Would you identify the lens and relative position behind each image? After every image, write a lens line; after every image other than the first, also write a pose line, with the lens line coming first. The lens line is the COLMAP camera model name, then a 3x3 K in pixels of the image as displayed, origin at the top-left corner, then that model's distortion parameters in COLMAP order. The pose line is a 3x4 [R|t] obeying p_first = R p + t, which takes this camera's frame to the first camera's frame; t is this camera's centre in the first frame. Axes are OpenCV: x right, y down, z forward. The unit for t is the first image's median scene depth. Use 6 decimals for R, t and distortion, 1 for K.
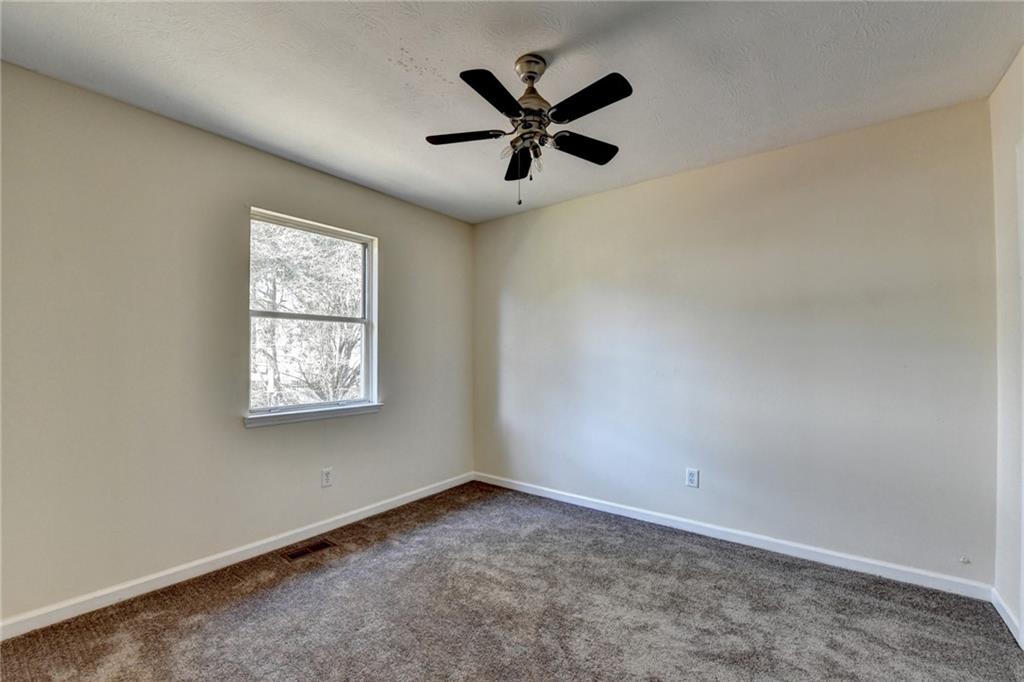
lens RADIAL K [[410.7, 0, 502.1], [0, 410.7, 342.0], [0, 0, 1]] dist [-0.031299, 0.001732]
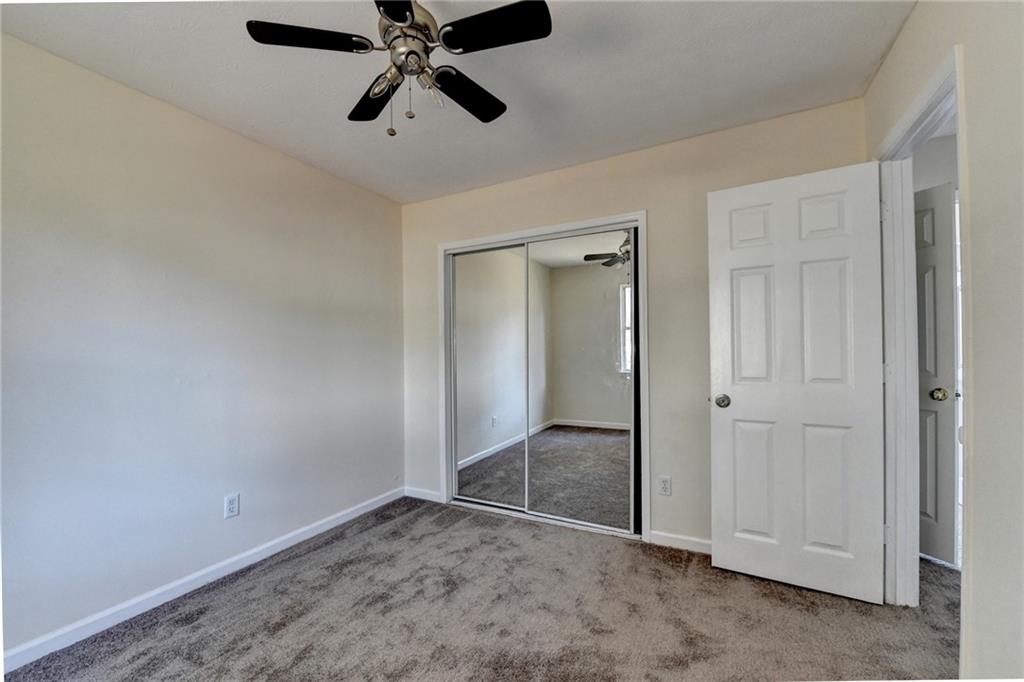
lens RADIAL K [[410.7, 0, 511.3], [0, 410.7, 347.3], [0, 0, 1]] dist [-0.031299, 0.001732]
pose [[-0.169699, 0.009462, 0.985450, -0.573030], [-0.014698, 0.999818, -0.012130, 0.022359], [-0.985386, -0.016542, -0.169529, 0.785448]]
